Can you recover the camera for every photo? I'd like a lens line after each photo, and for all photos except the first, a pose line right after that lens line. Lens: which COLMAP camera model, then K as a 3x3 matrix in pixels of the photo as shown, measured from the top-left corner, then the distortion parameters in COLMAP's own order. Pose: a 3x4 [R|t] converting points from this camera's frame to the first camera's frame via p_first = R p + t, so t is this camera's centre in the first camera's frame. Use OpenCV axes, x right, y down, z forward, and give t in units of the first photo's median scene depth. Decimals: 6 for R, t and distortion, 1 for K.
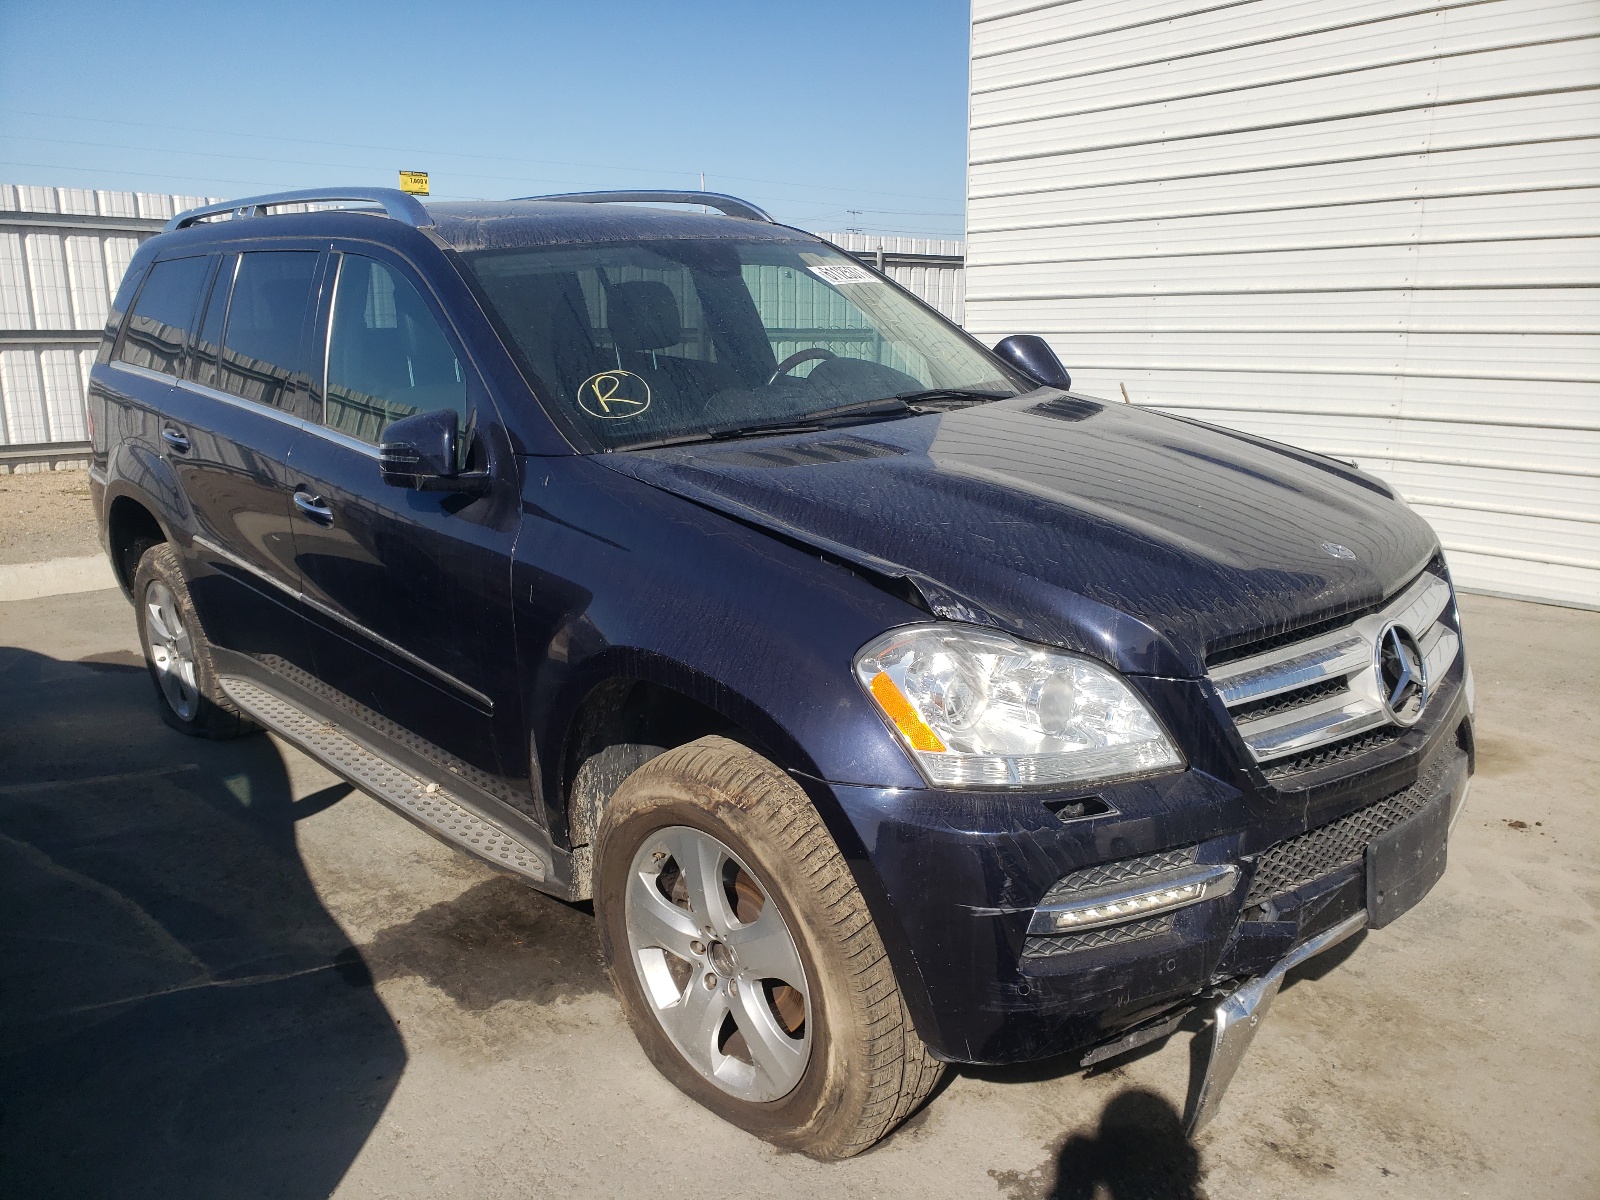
lens RADIAL K [[1308.8, 0, 795.3], [0, 1308.8, 635.9], [0, 0, 1]] dist [0.073653, -0.103988]
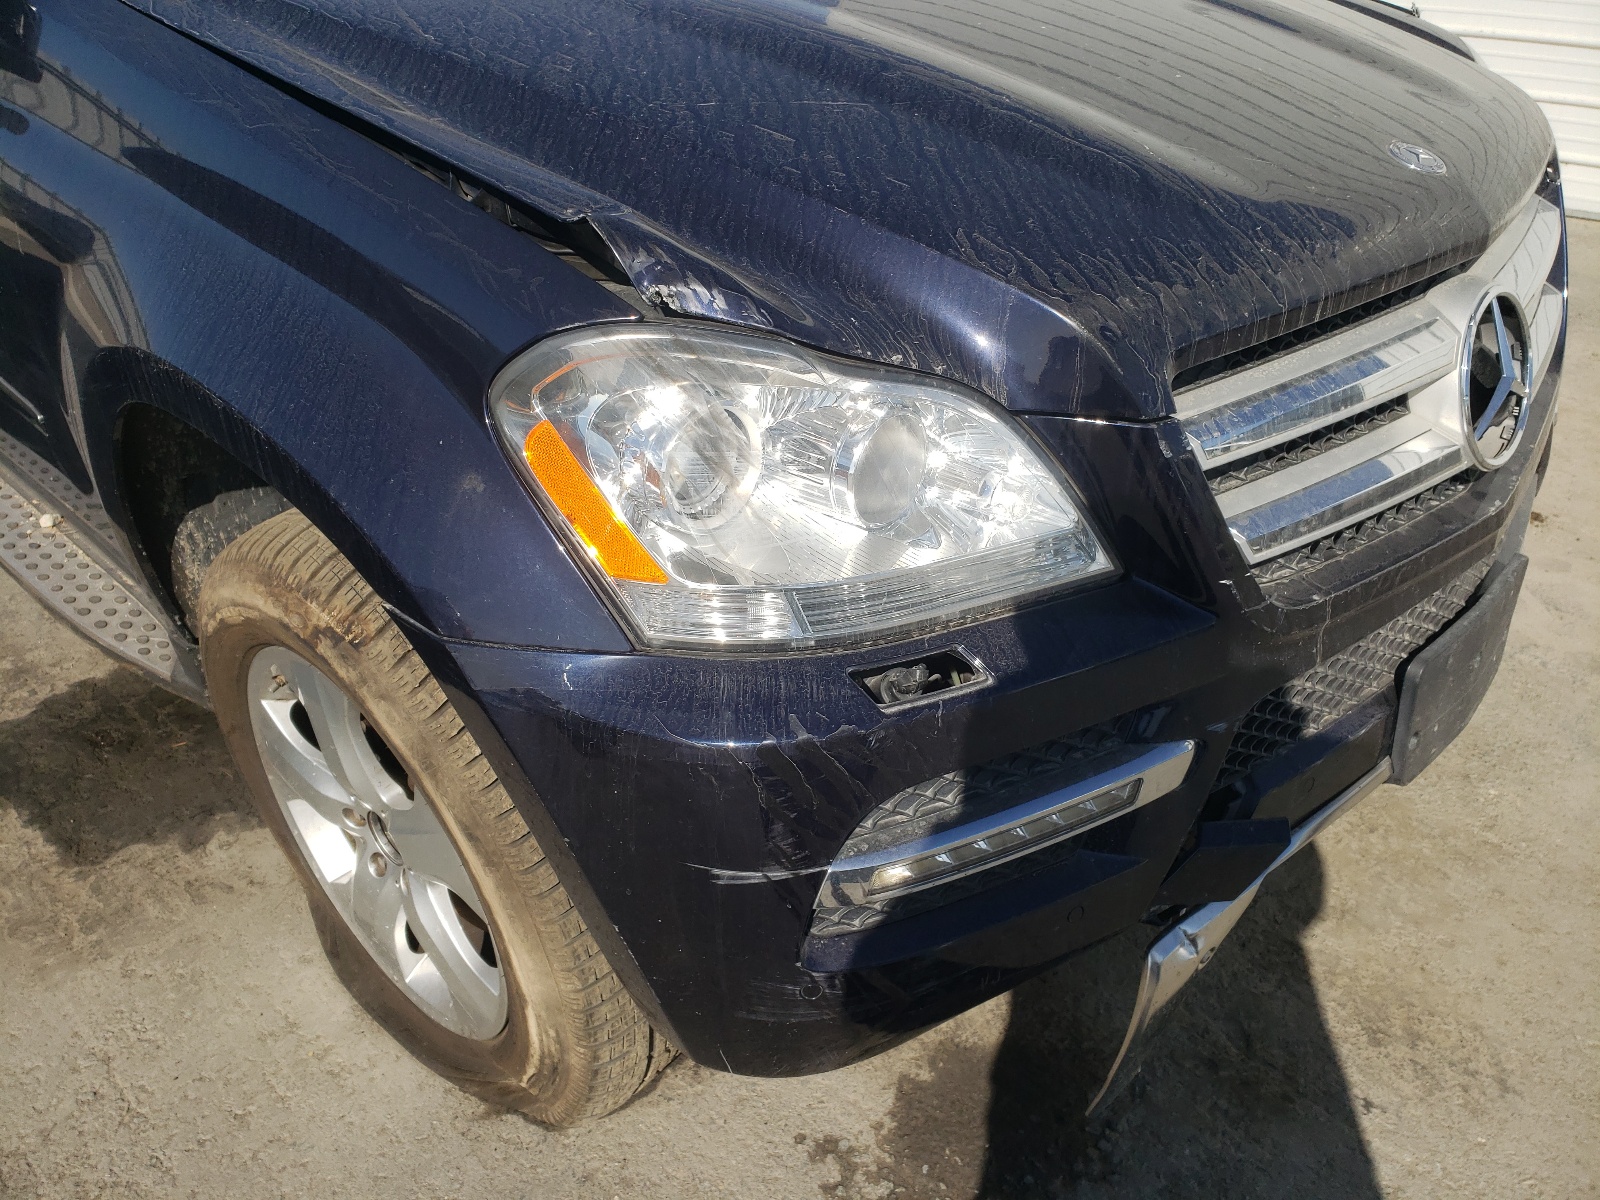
lens RADIAL K [[1308.8, 0, 795.3], [0, 1308.8, 635.9], [0, 0, 1]] dist [0.073653, -0.103988]
pose [[0.998962, -0.018674, 0.041548, 0.124787], [0.006077, 0.958584, 0.284746, -0.032444], [-0.045145, -0.284198, 0.957702, 0.430523]]
